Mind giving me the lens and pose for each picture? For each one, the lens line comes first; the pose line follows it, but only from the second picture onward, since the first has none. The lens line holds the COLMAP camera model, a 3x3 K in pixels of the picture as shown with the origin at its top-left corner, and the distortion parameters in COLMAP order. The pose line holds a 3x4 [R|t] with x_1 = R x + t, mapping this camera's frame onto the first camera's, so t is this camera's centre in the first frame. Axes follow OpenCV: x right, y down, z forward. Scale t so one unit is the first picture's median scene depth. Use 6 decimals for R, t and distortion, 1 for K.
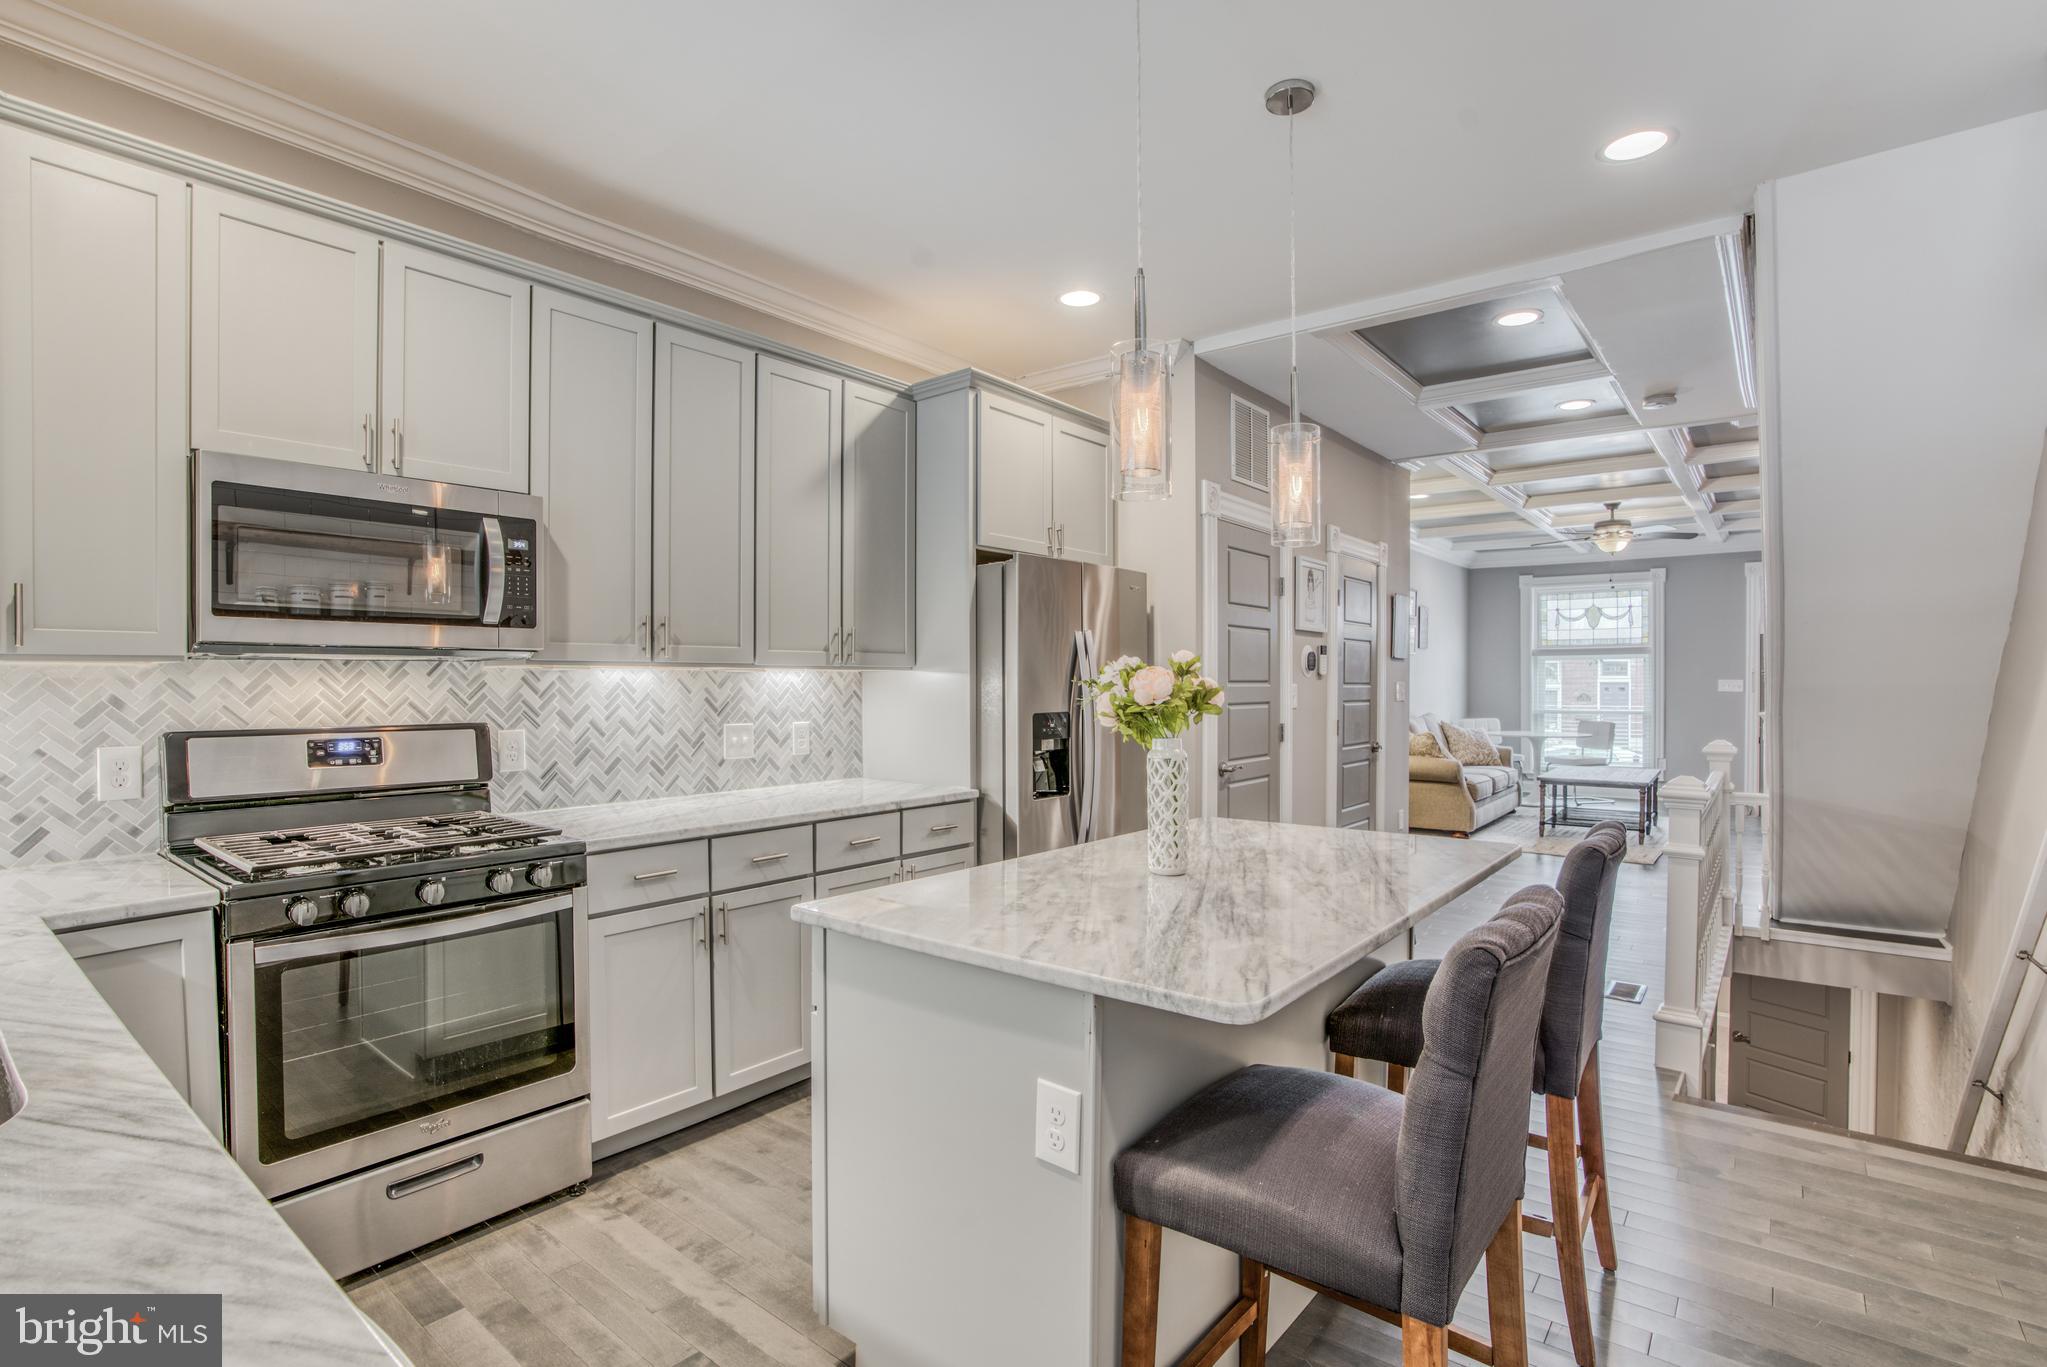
lens RADIAL K [[989.5, 0, 1004.9], [0, 989.5, 687.5], [0, 0, 1]] dist [-0.076799, 0.033774]
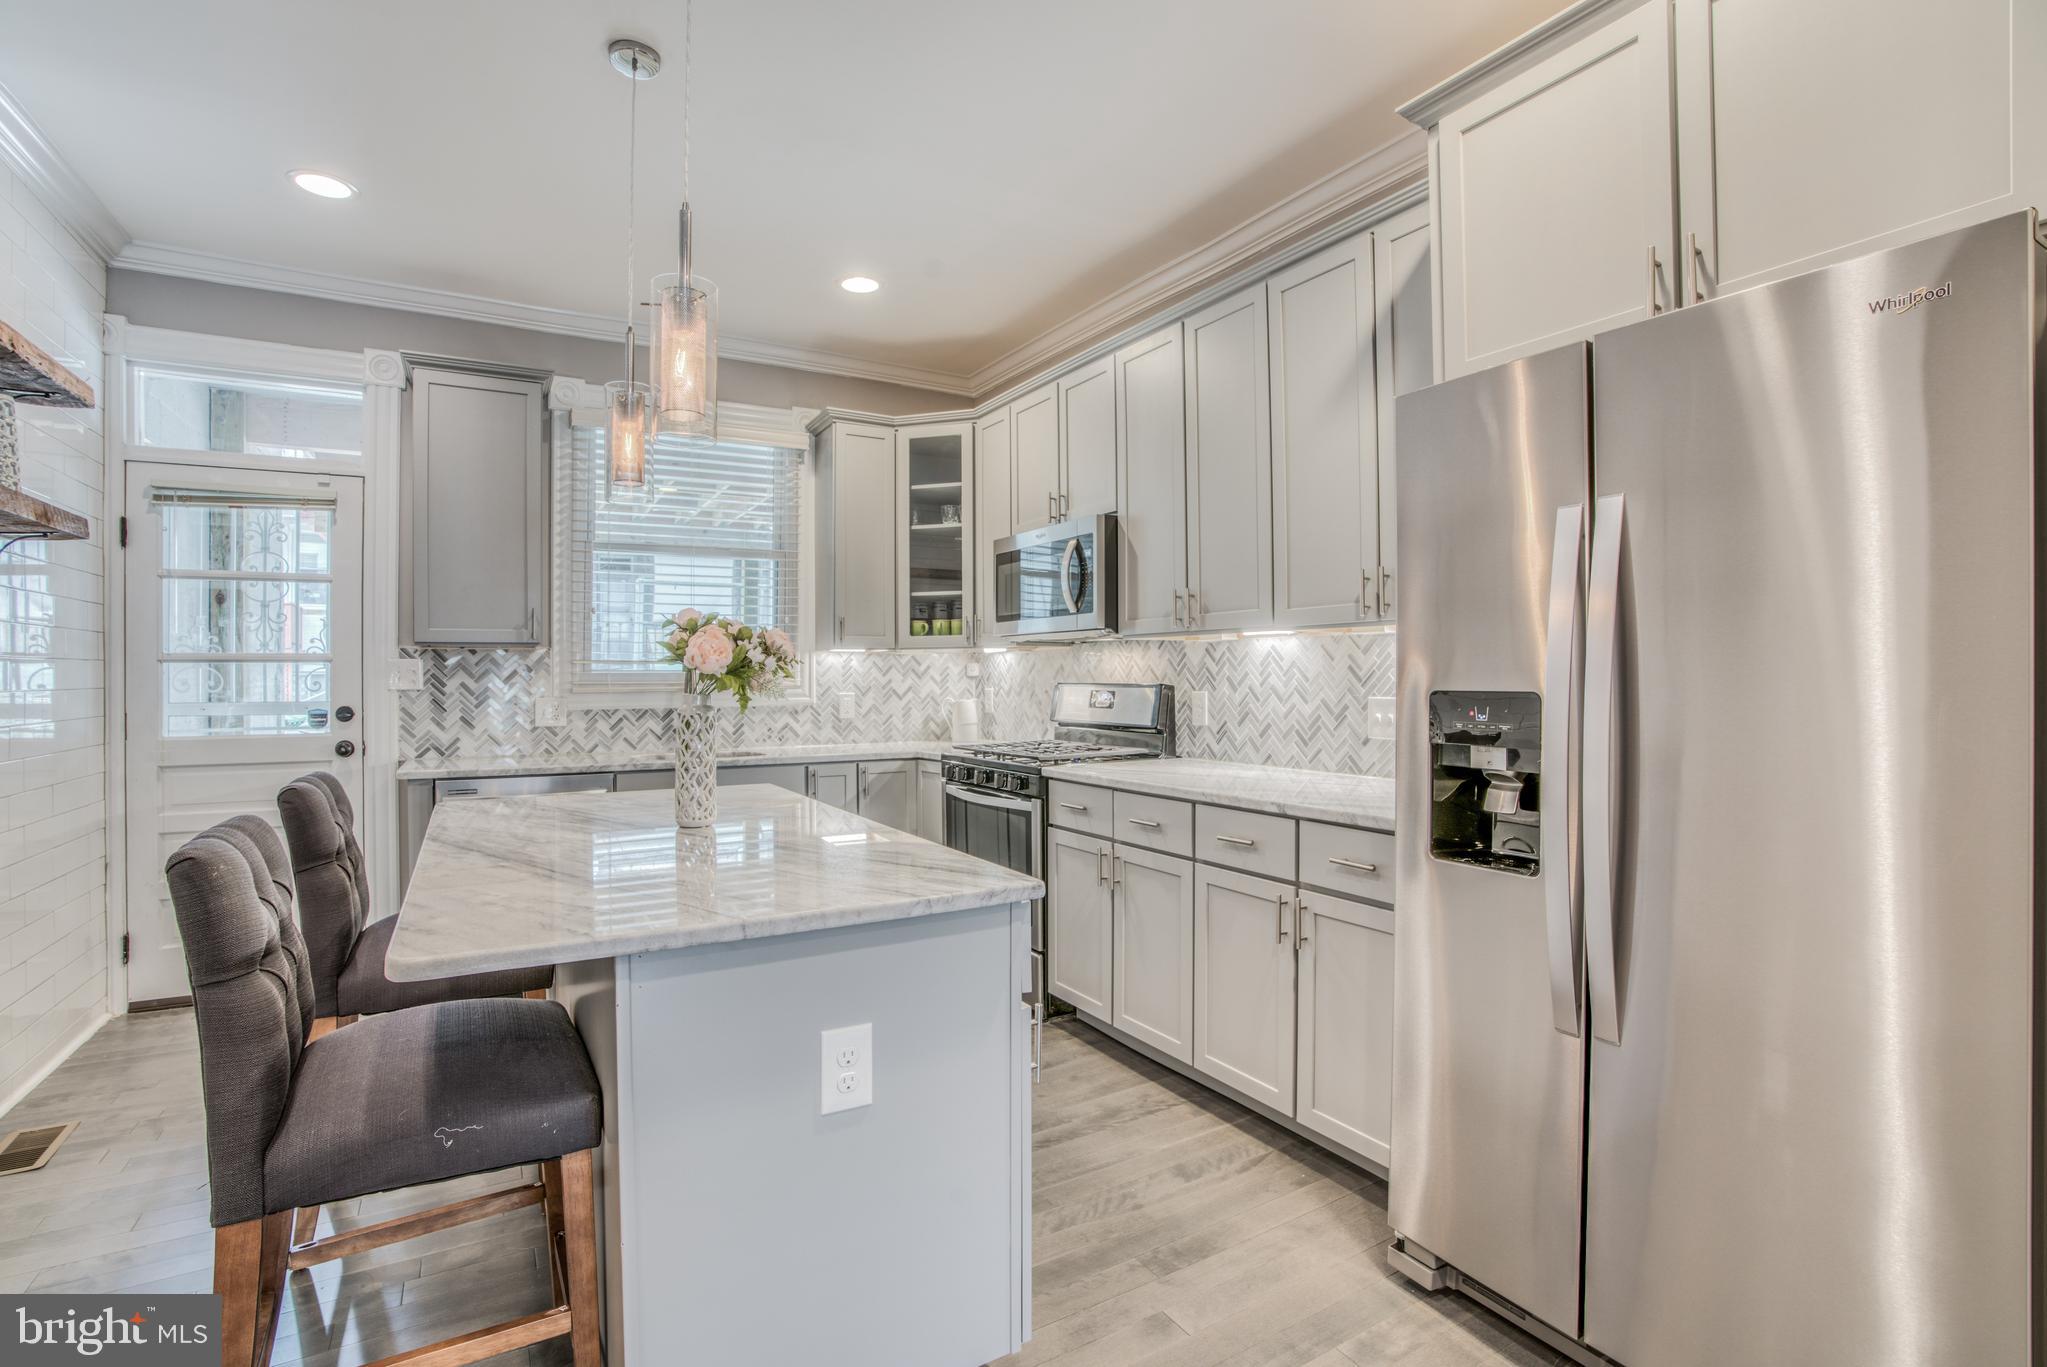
lens RADIAL K [[950.6, 0, 1002.1], [0, 950.6, 675.9], [0, 0, 1]] dist [-0.070768, 0.028312]
pose [[-0.358051, 0.001683, -0.933700, 0.576184], [-0.001339, 0.999996, 0.002316, 0.017568], [0.933701, 0.002080, -0.358048, 0.978908]]
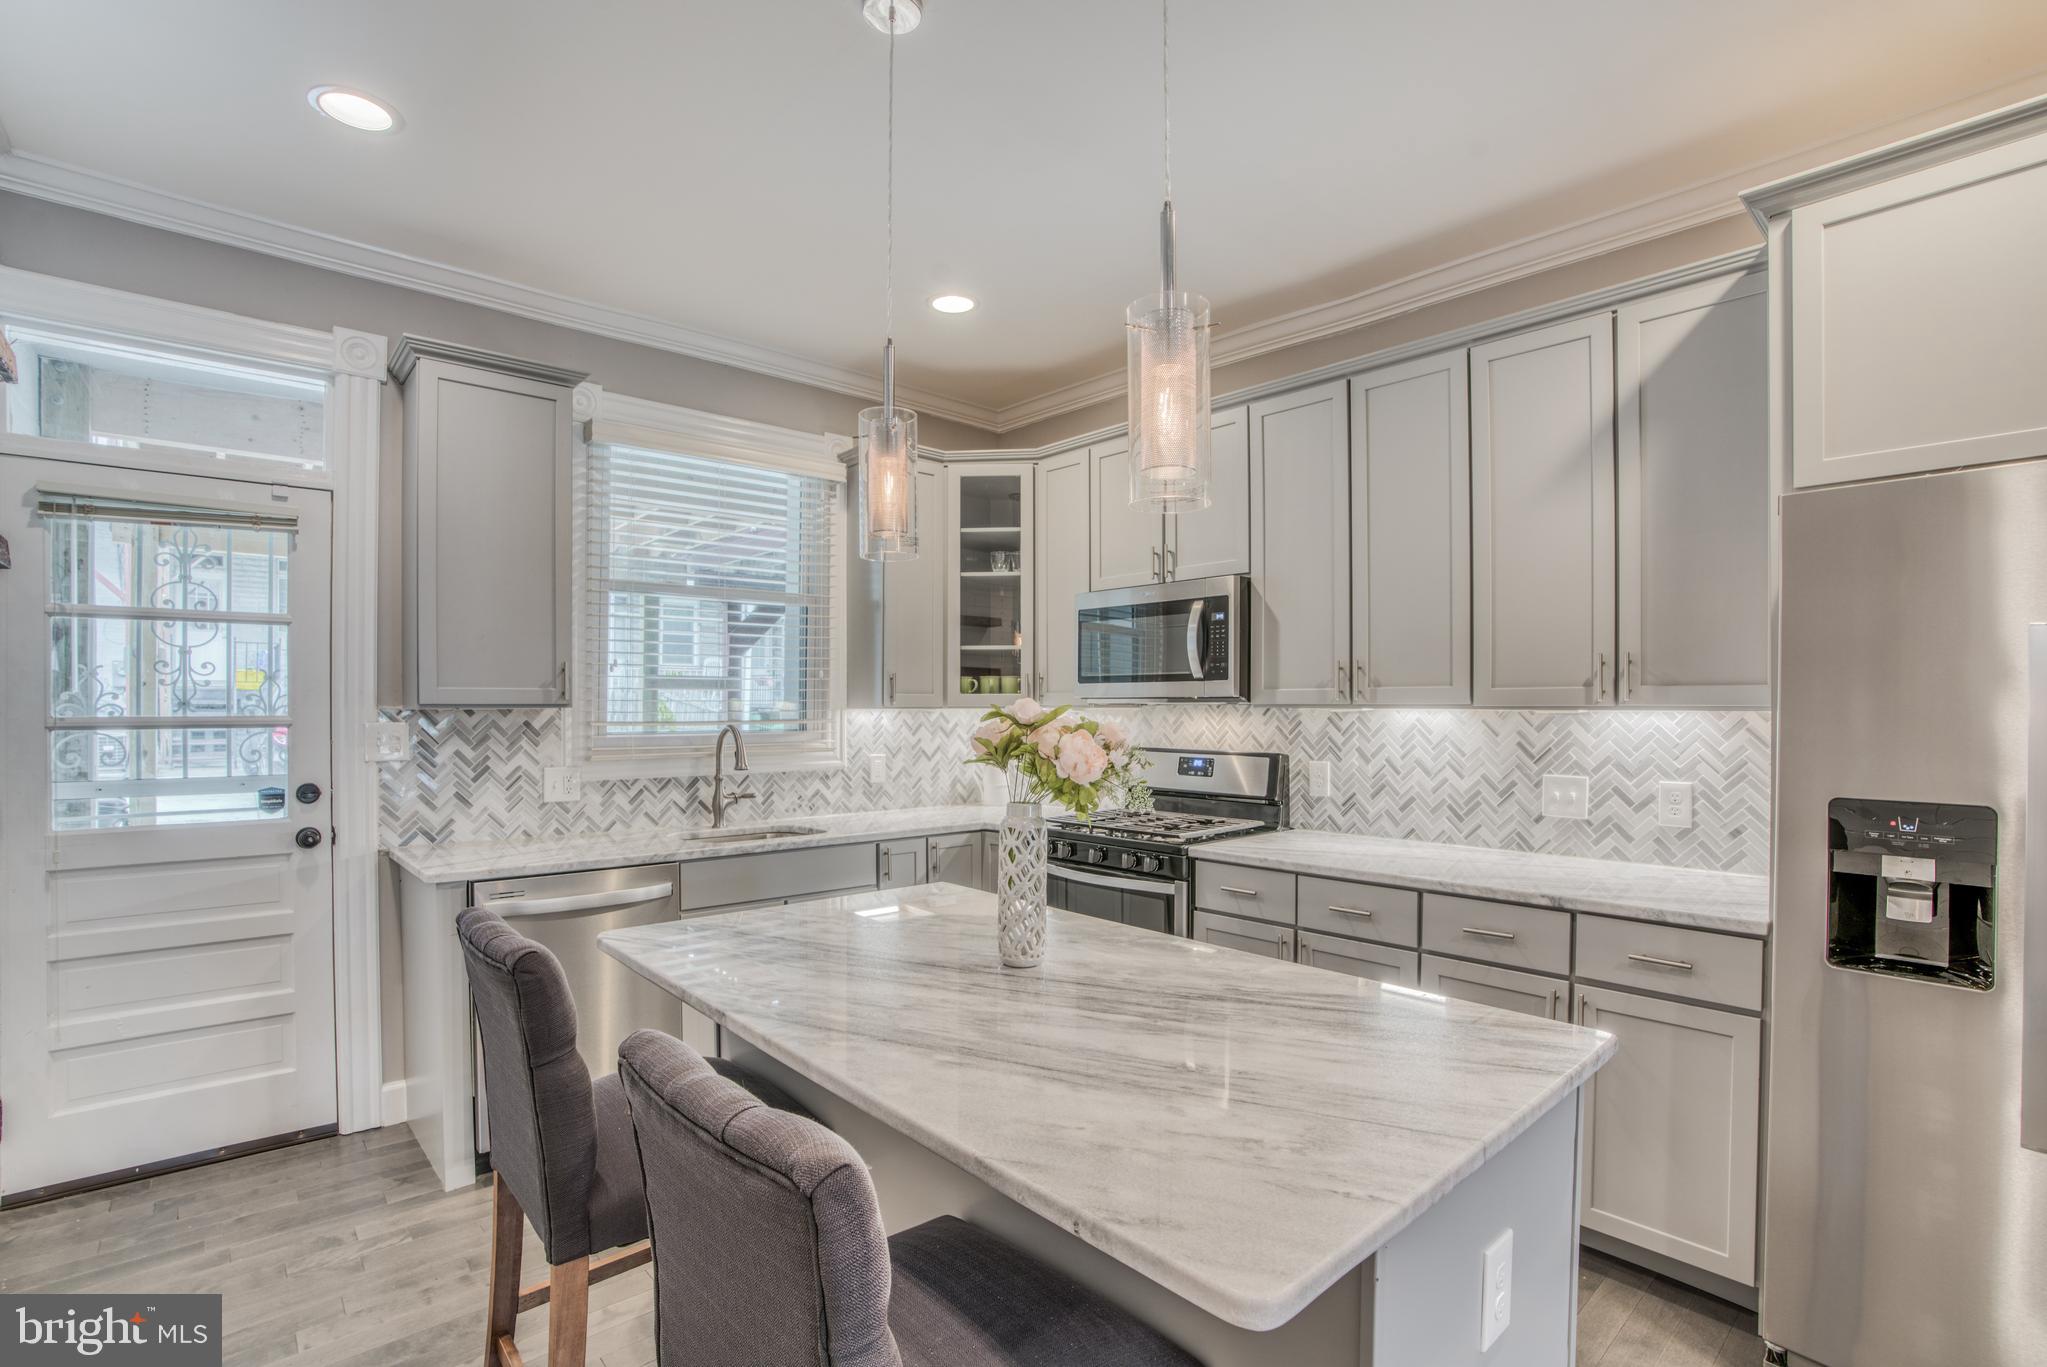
lens RADIAL K [[953.9, 0, 1012.1], [0, 953.9, 716.2], [0, 0, 1]] dist [-0.072341, 0.027119]
pose [[-0.159788, 0.010132, -0.987099, 0.573244], [-0.008402, 0.999897, 0.011624, -0.018144], [0.987116, 0.010151, -0.159686, 0.664612]]
